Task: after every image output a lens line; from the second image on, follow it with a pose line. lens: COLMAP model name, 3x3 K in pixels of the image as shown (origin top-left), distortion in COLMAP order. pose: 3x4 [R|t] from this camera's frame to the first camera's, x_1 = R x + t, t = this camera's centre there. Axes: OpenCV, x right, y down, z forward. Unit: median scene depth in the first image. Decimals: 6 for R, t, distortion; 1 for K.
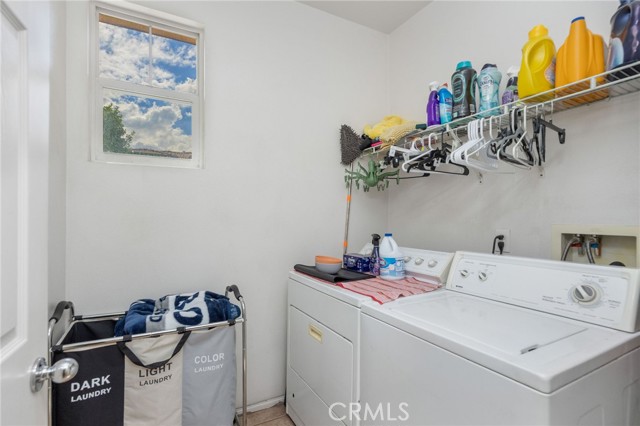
lens RADIAL K [[303.2, 0, 318.5], [0, 303.2, 215.6], [0, 0, 1]] dist [0.000500, 0.000596]
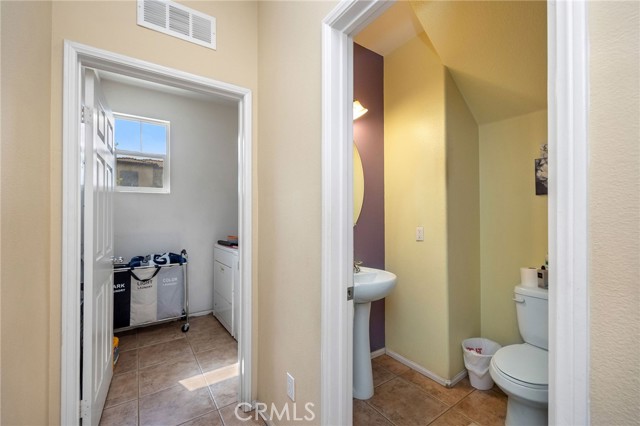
lens RADIAL K [[265.4, 0, 317.3], [0, 265.4, 213.7], [0, 0, 1]] dist [0.013503, -0.000217]
pose [[0.994646, -0.004012, 0.103264, 0.530681], [0.004975, 0.999946, -0.009071, 0.003829], [-0.103222, 0.009536, 0.994613, -1.099407]]
